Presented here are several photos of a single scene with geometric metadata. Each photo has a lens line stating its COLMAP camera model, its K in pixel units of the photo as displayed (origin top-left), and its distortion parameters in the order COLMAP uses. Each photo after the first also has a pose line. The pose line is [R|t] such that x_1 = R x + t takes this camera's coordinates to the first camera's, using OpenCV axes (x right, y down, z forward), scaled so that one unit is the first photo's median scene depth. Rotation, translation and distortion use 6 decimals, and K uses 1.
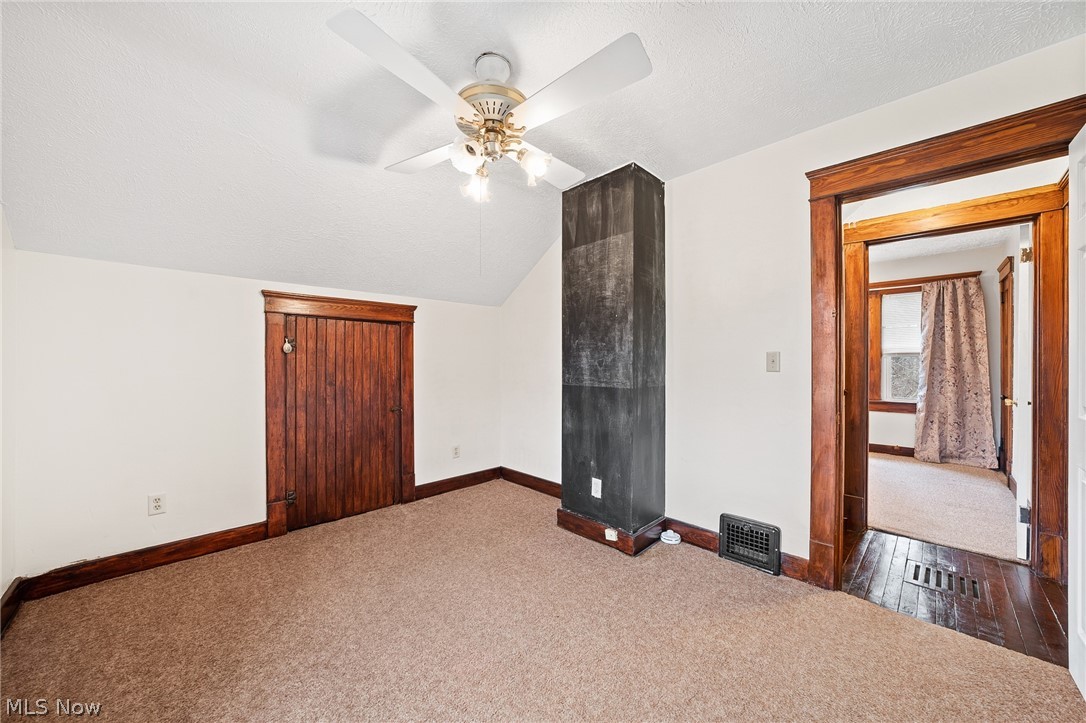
lens RADIAL K [[398.2, 0, 532.2], [0, 398.2, 362.6], [0, 0, 1]] dist [-0.012573, 0.001139]
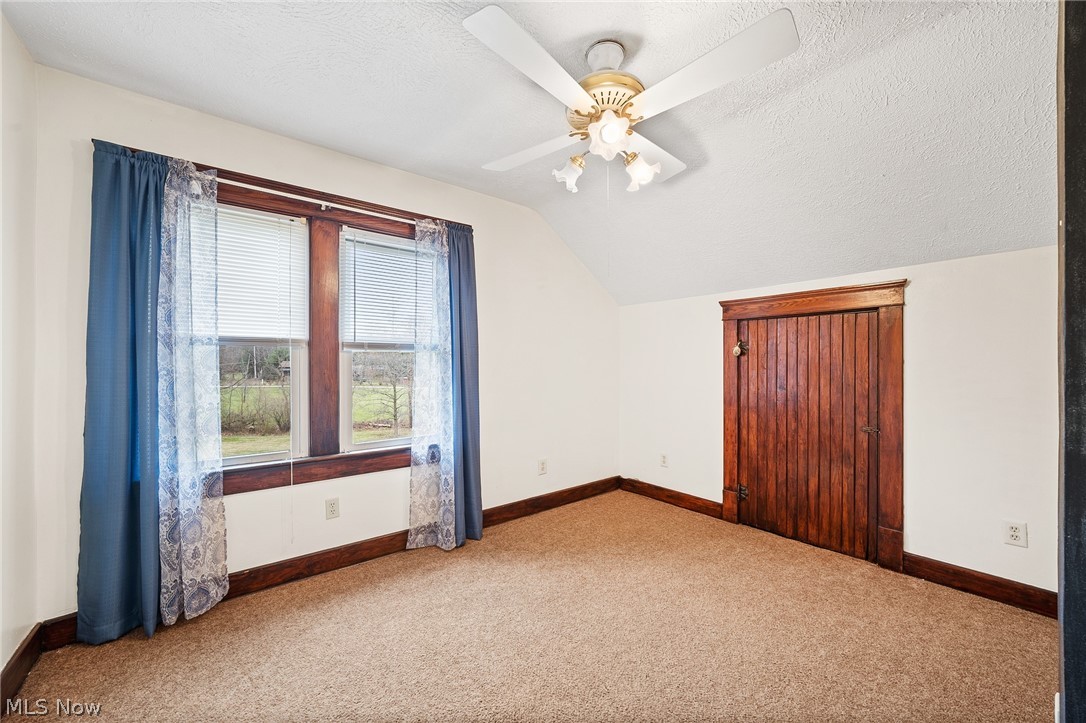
lens RADIAL K [[419.1, 0, 543.9], [0, 419.1, 365.5], [0, 0, 1]] dist [-0.000516, 0.000022]
pose [[-0.081823, -0.002134, -0.996645, 1.673436], [-0.006072, 0.999980, -0.001643, 0.020592], [0.996628, 0.005918, -0.081834, 1.697700]]
